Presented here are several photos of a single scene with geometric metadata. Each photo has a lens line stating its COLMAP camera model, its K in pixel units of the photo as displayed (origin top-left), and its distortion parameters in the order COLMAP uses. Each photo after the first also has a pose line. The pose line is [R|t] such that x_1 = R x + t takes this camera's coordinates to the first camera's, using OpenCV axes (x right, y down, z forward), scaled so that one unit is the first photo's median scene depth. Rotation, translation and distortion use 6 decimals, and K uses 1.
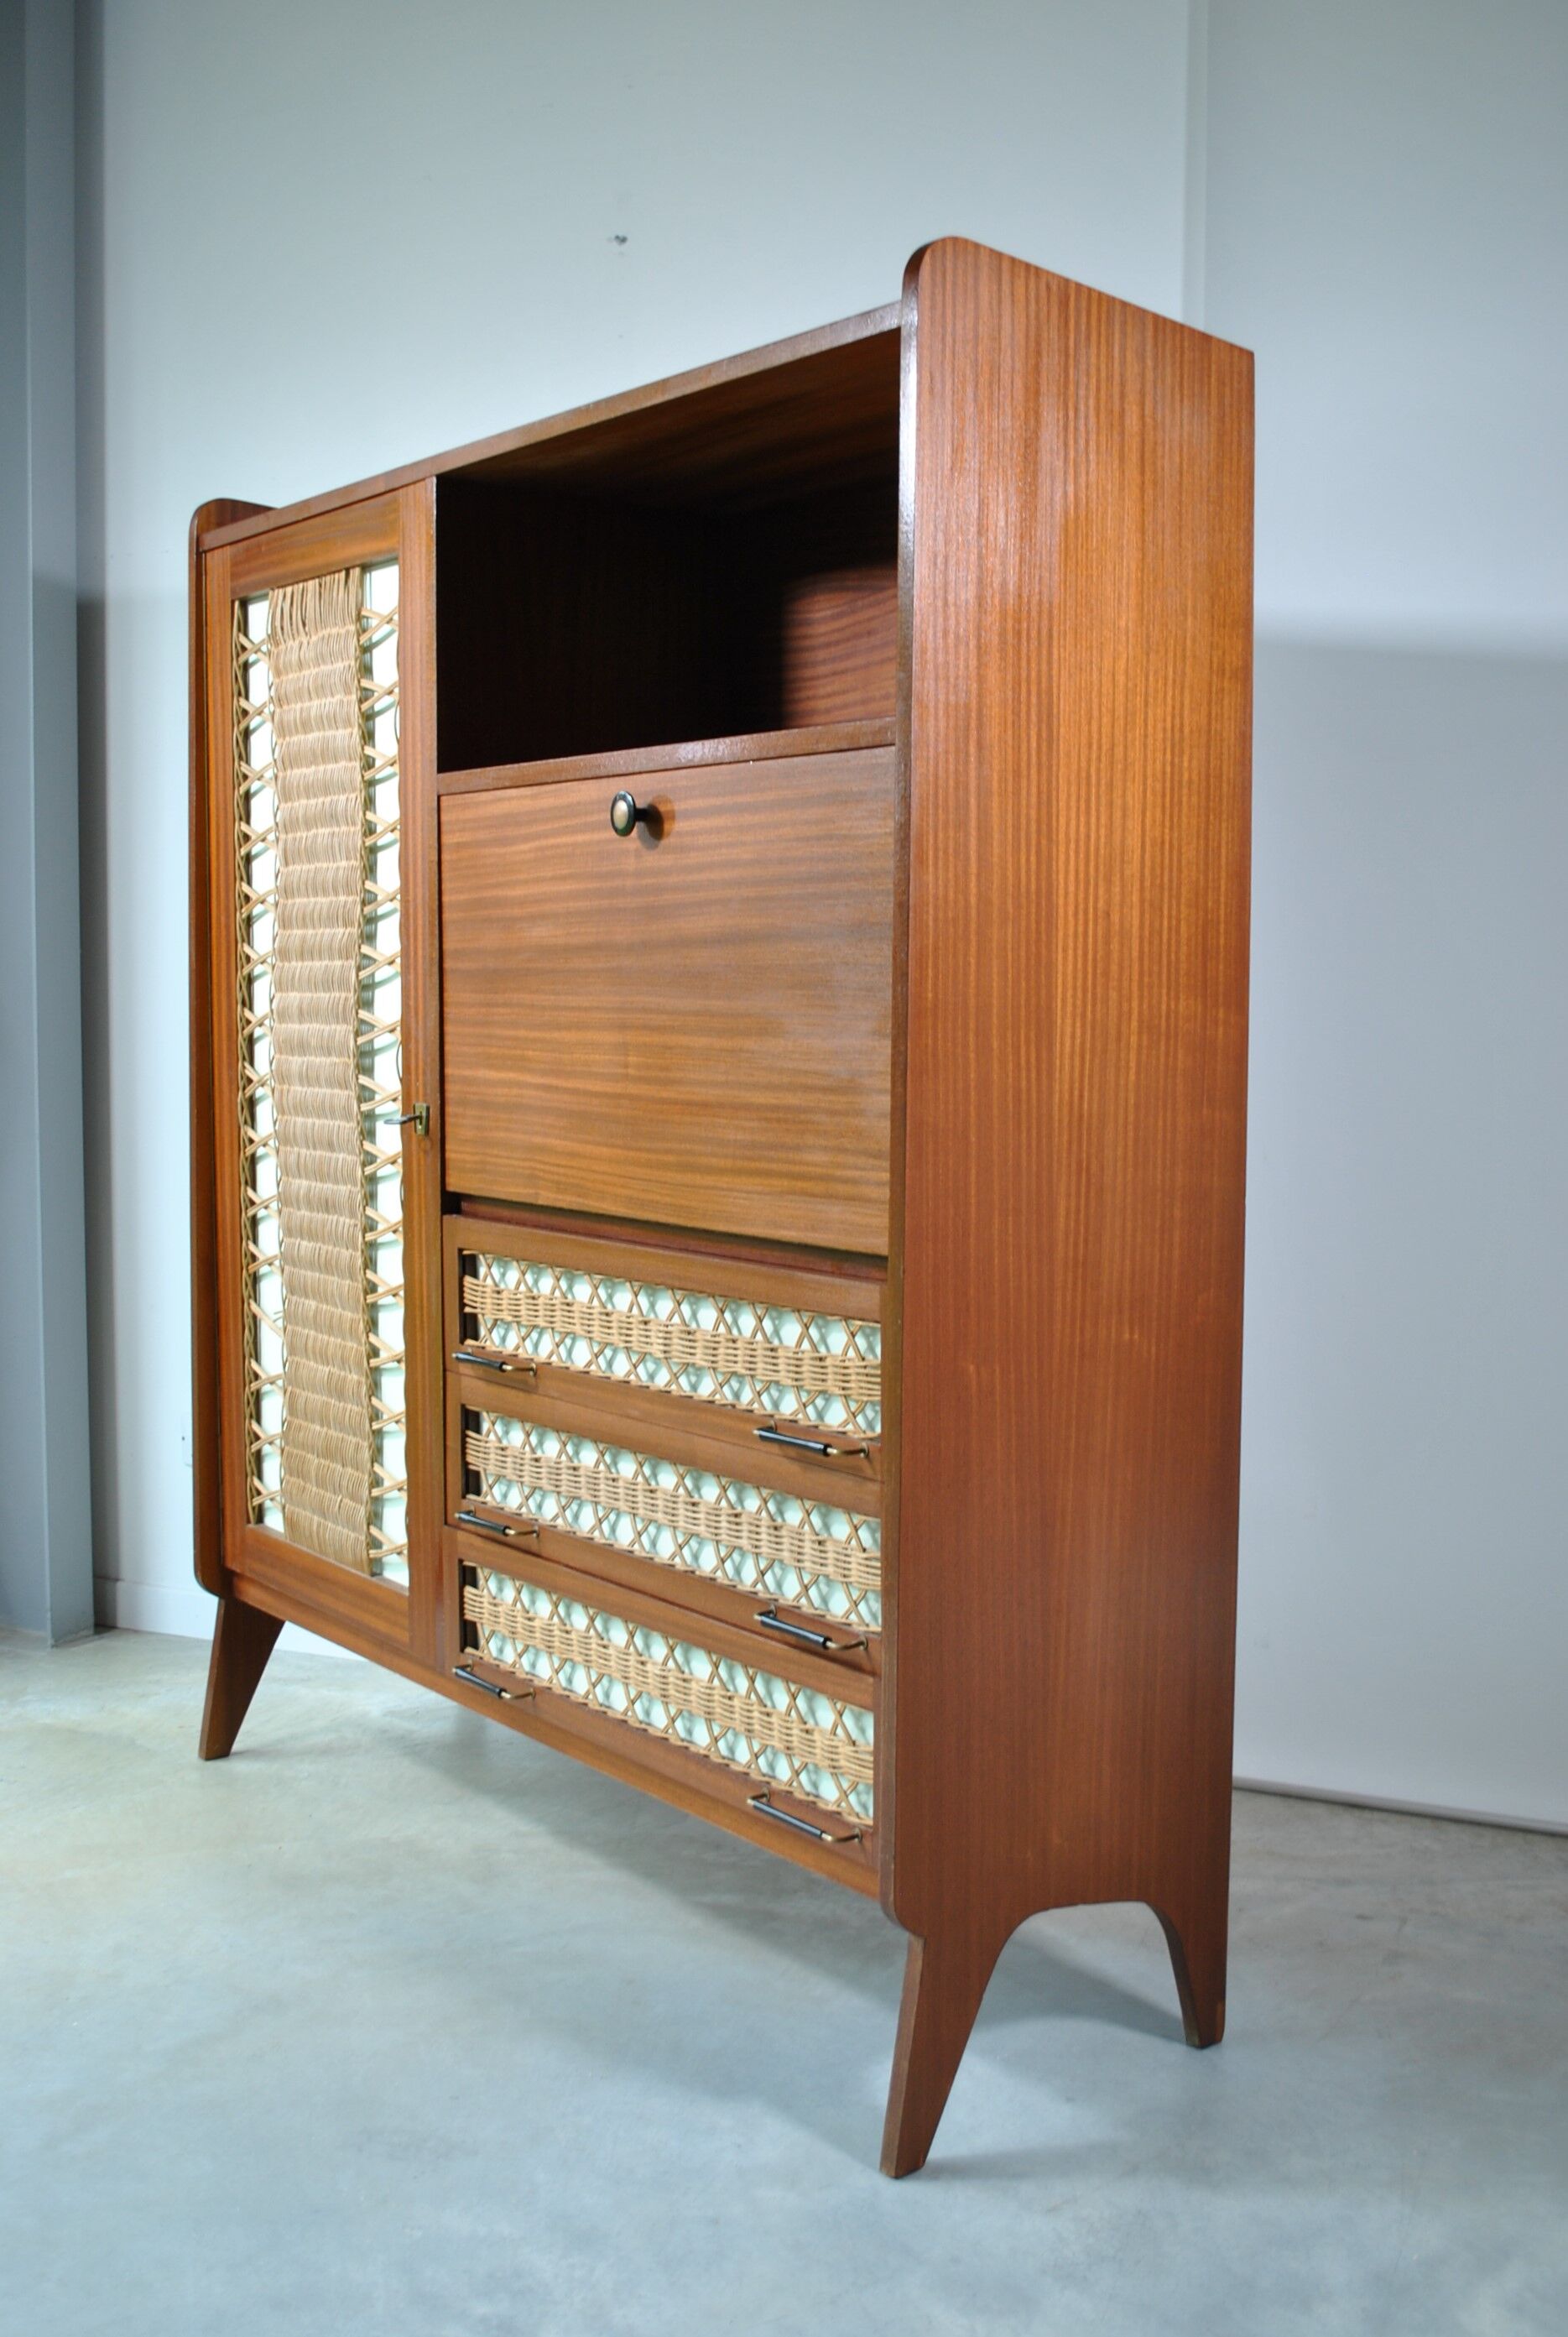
lens RADIAL K [[2350.5, 0, 773.3], [0, 2350.5, 1171.9], [0, 0, 1]] dist [-0.058887, 0.000000]
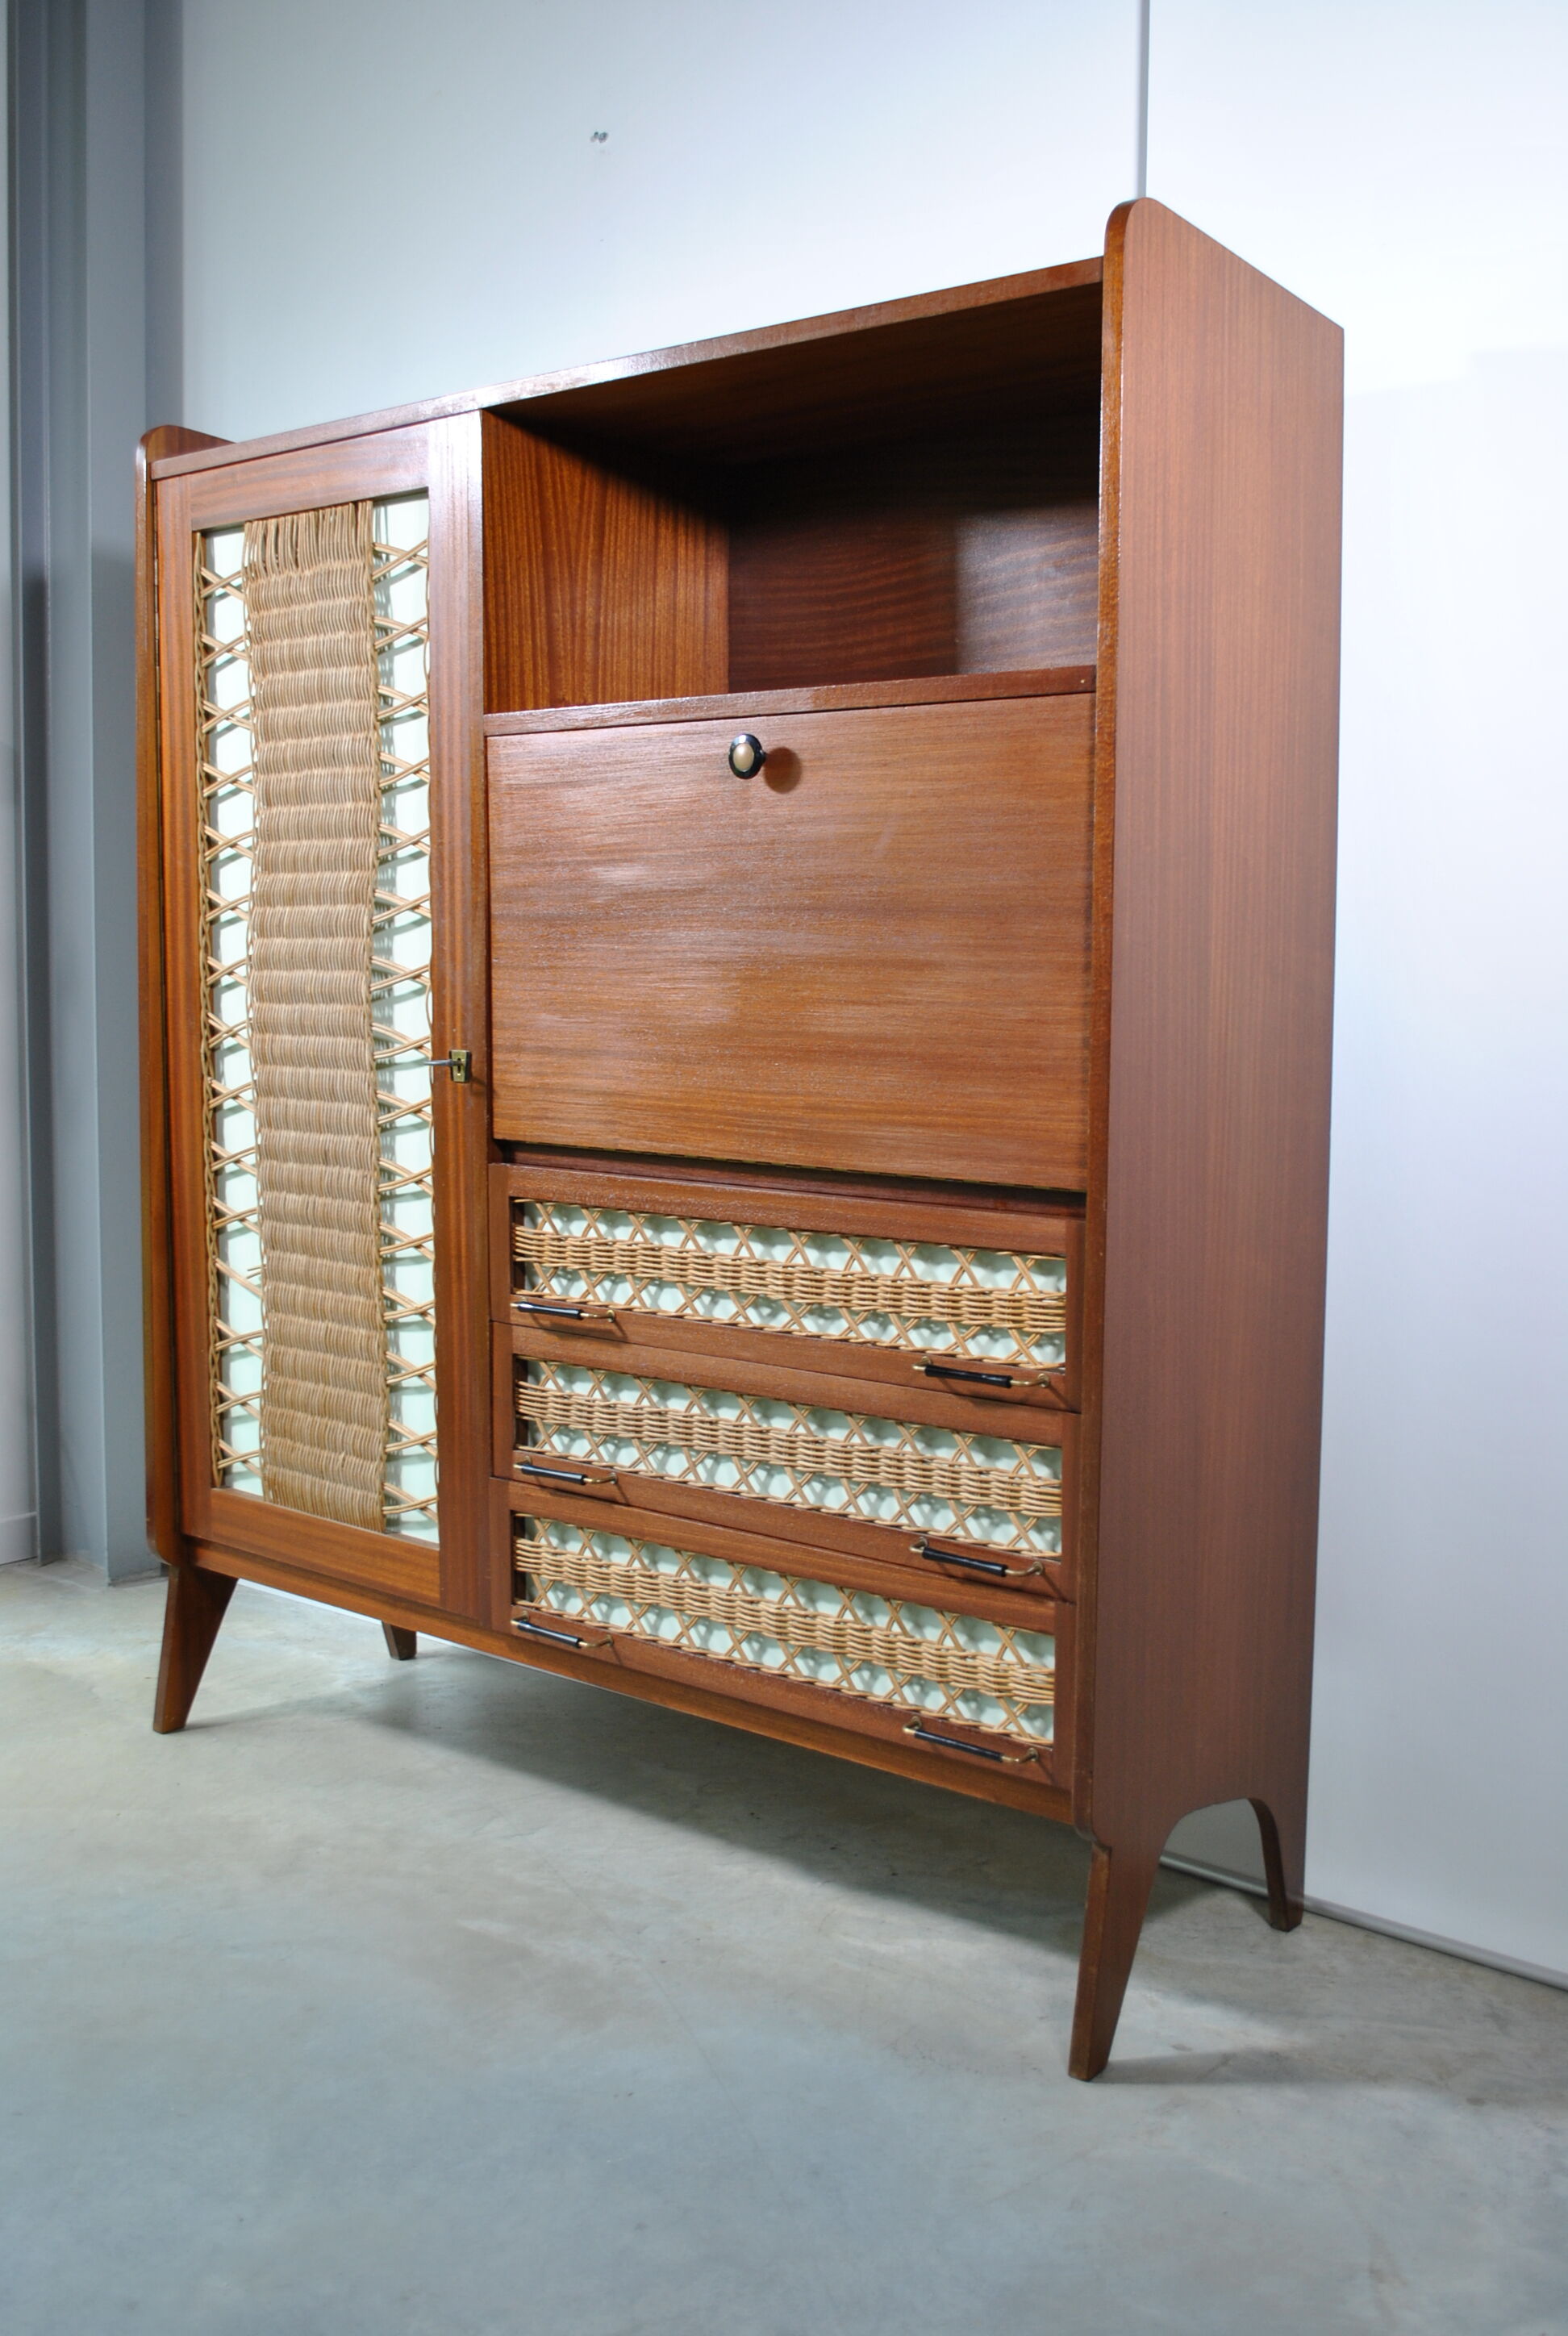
lens RADIAL K [[2284.7, 0, 713.7], [0, 2284.7, 1172.0], [0, 0, 1]] dist [-0.068476, 0.000000]
pose [[0.982254, -0.019683, 0.186520, -0.252989], [0.015394, 0.999583, 0.024414, -0.000083], [-0.186923, -0.021110, 0.982148, 0.046404]]
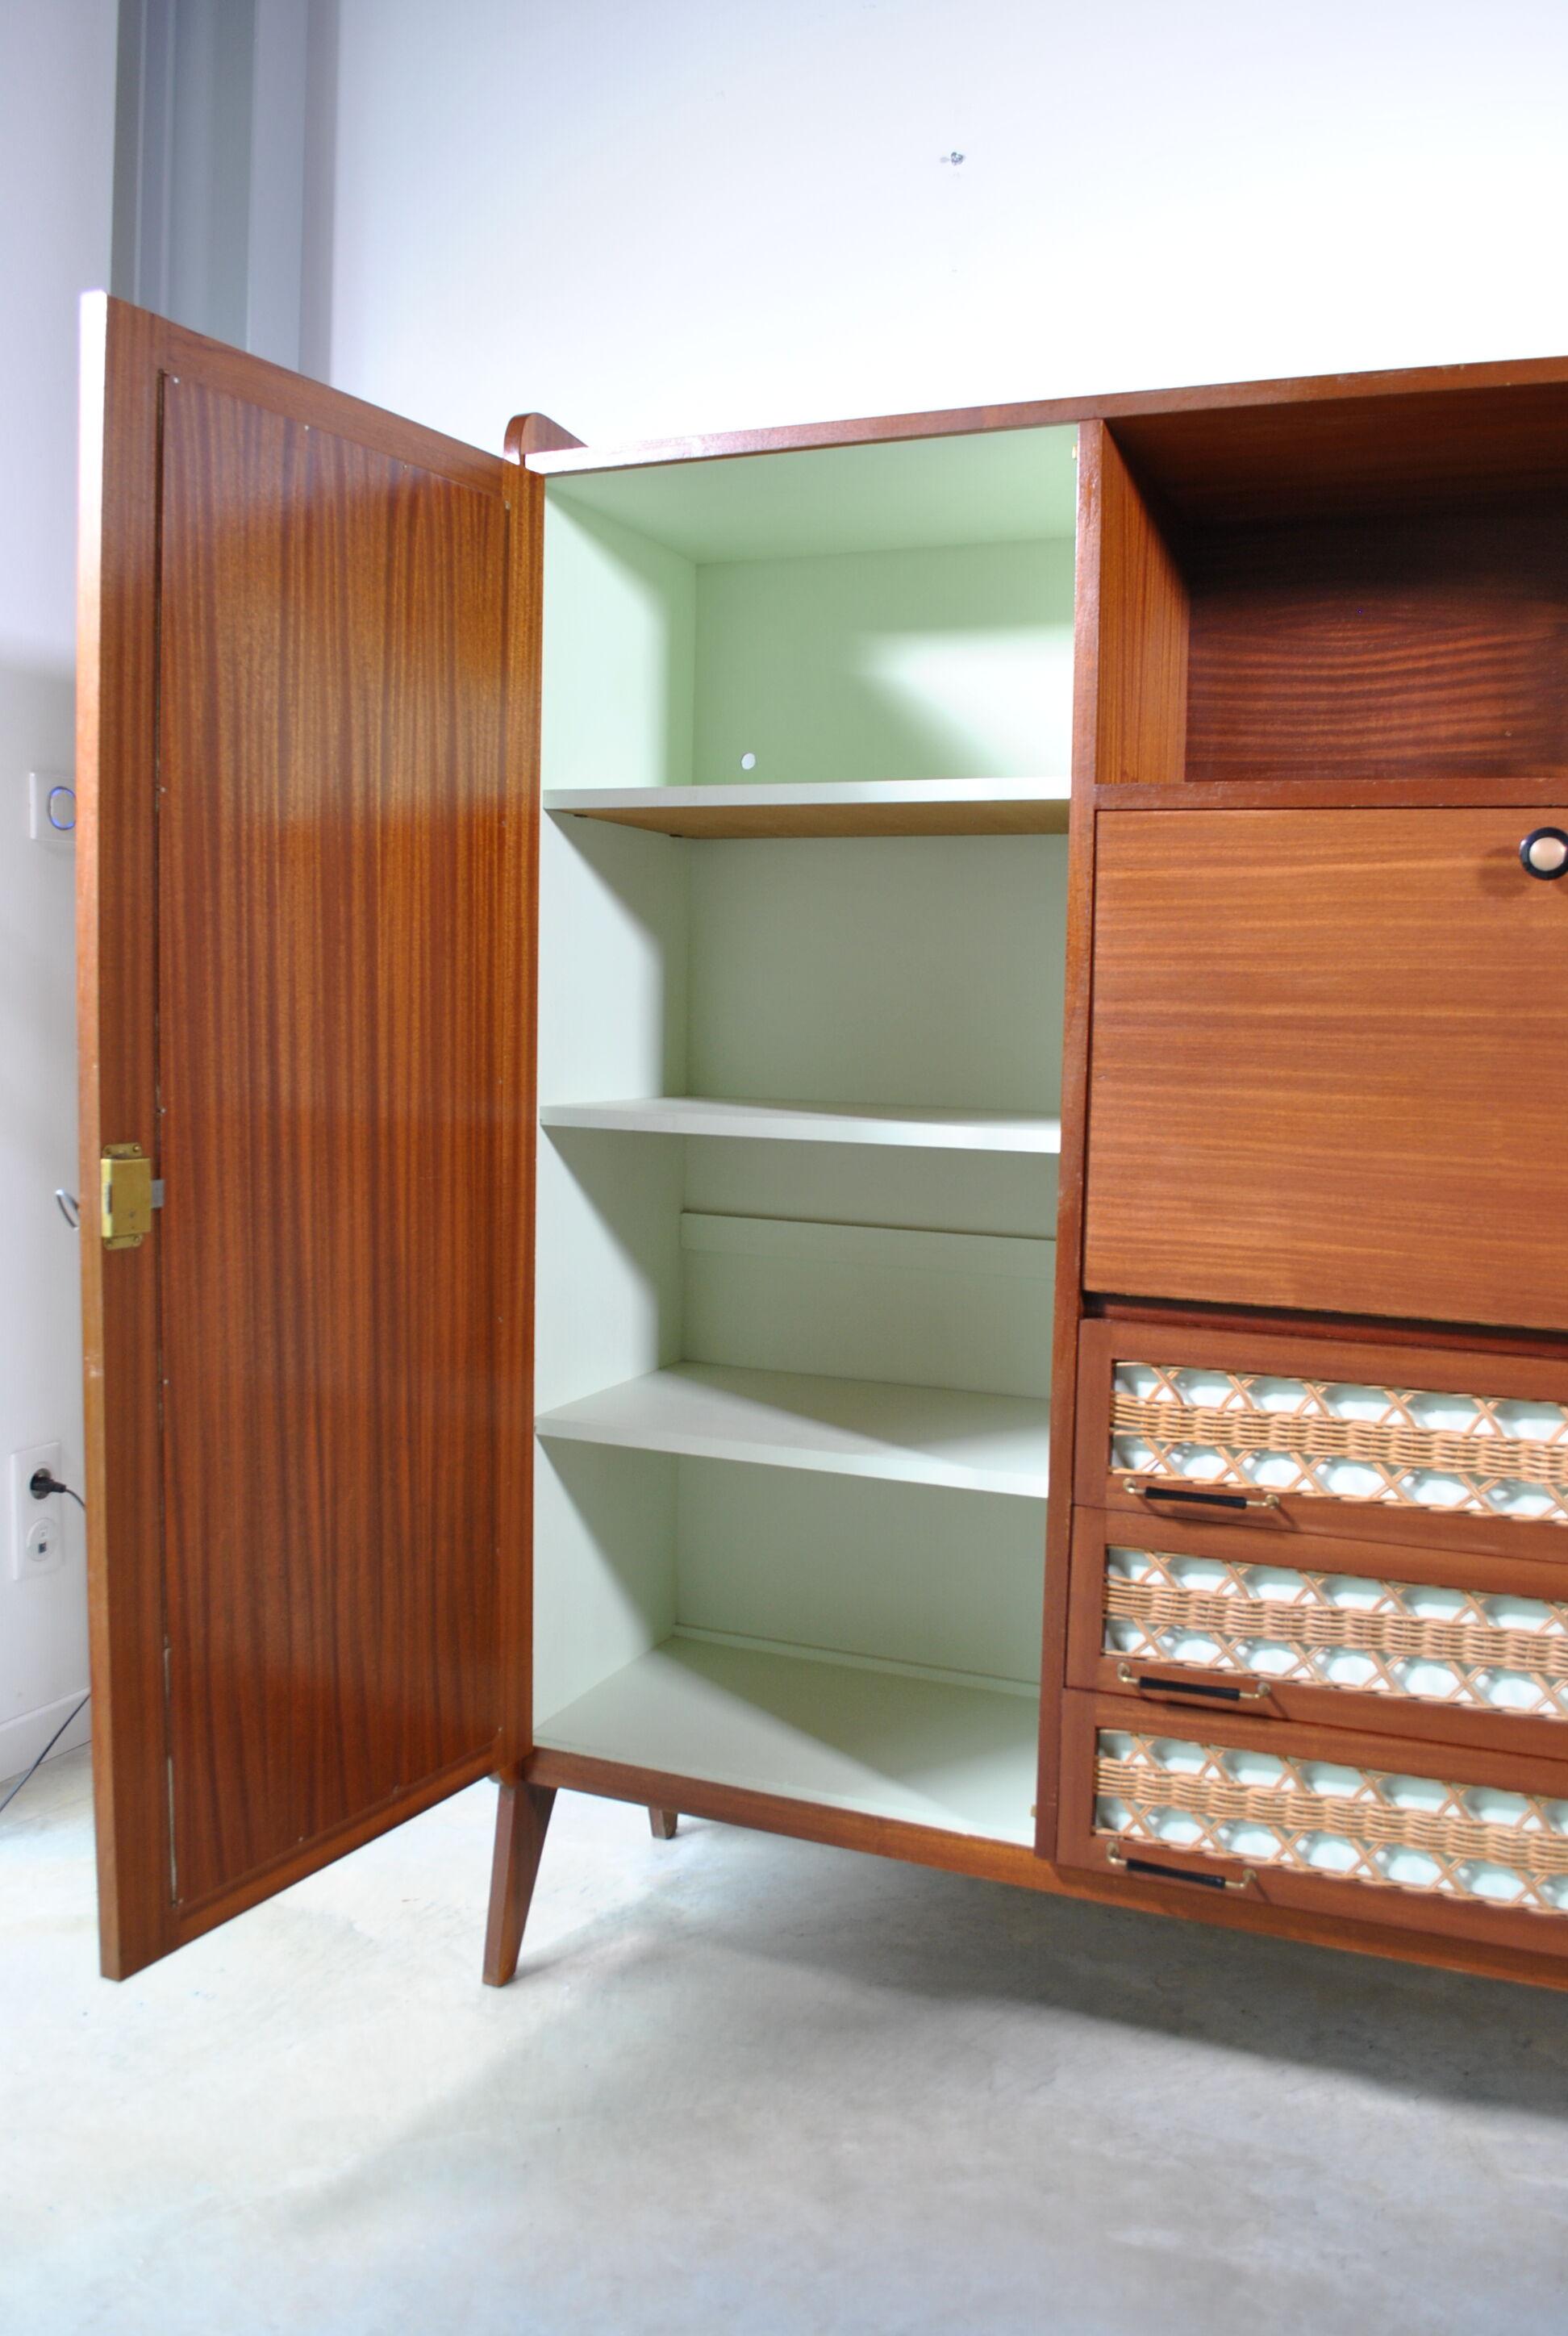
lens RADIAL K [[1880.4, 0, 762.8], [0, 1880.4, 1166.3], [0, 0, 1]] dist [-0.084304, 0.014719]
pose [[0.882473, -0.025981, 0.469645, -0.608355], [0.019149, 0.999630, 0.019320, -0.055891], [-0.469973, -0.008056, 0.882644, 0.524986]]
